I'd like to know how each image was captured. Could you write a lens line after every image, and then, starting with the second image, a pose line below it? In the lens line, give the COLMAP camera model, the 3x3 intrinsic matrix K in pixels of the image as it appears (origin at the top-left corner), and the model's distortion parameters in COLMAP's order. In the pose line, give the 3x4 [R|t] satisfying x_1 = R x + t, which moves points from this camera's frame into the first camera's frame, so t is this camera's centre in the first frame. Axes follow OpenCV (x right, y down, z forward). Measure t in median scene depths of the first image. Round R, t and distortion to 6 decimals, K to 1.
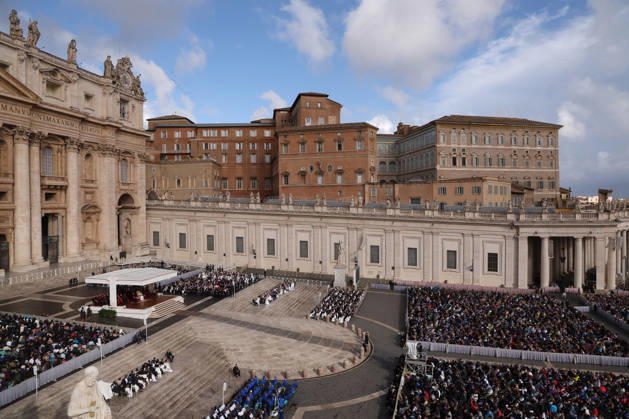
lens RADIAL K [[428.0, 0, 316.3], [0, 428.0, 211.2], [0, 0, 1]] dist [-0.074546, 0.050995]
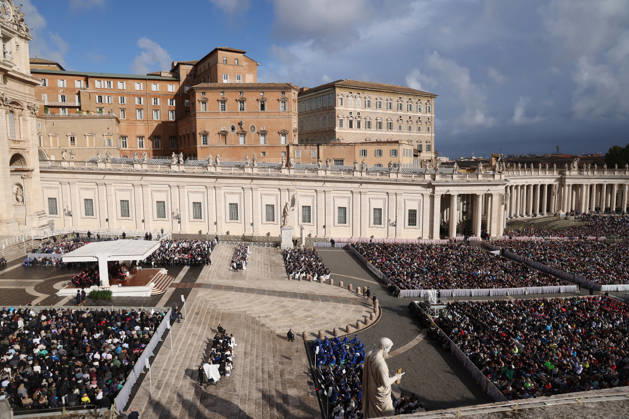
lens RADIAL K [[428.0, 0, 325.1], [0, 428.0, 205.8], [0, 0, 1]] dist [-0.074546, 0.050995]
pose [[0.936841, -0.032157, 0.348275, -0.181024], [0.002699, 0.996400, 0.084739, -0.007291], [-0.349746, -0.078447, 0.933555, 0.017074]]
